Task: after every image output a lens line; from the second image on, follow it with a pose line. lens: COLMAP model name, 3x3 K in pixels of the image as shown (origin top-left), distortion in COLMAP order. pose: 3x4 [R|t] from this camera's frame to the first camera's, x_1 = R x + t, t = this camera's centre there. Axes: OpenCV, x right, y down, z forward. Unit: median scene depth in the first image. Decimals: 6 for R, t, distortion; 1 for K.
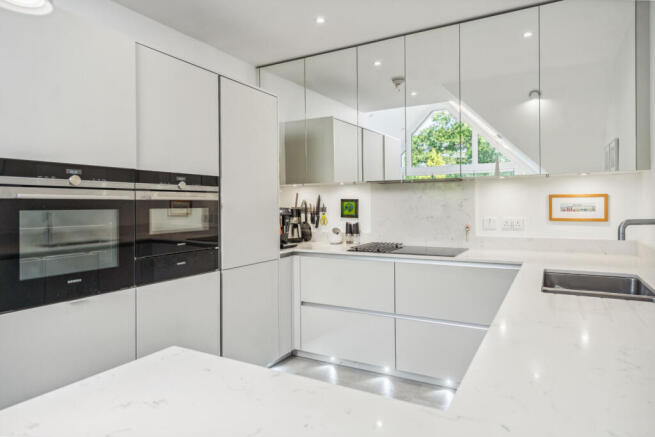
lens RADIAL K [[417.0, 0, 327.4], [0, 417.0, 204.0], [0, 0, 1]] dist [0.041552, -0.000085]
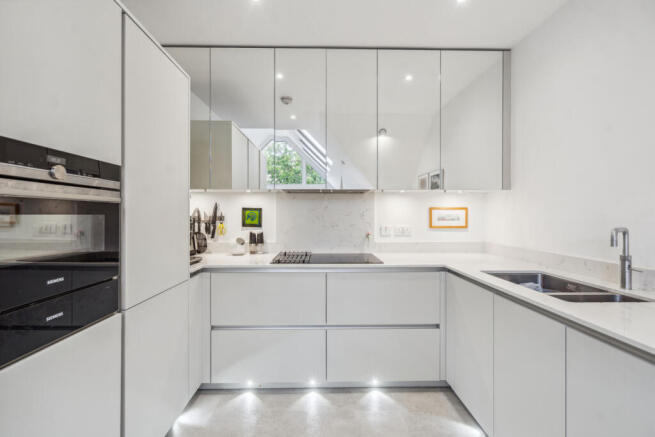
lens RADIAL K [[302.5, 0, 326.8], [0, 302.5, 215.4], [0, 0, 1]] dist [-0.003014, -0.000035]
pose [[0.859077, 0.009445, 0.511760, -0.182342], [-0.010026, 0.999948, -0.001624, 0.006060], [-0.511749, -0.003736, 0.859127, 0.357570]]
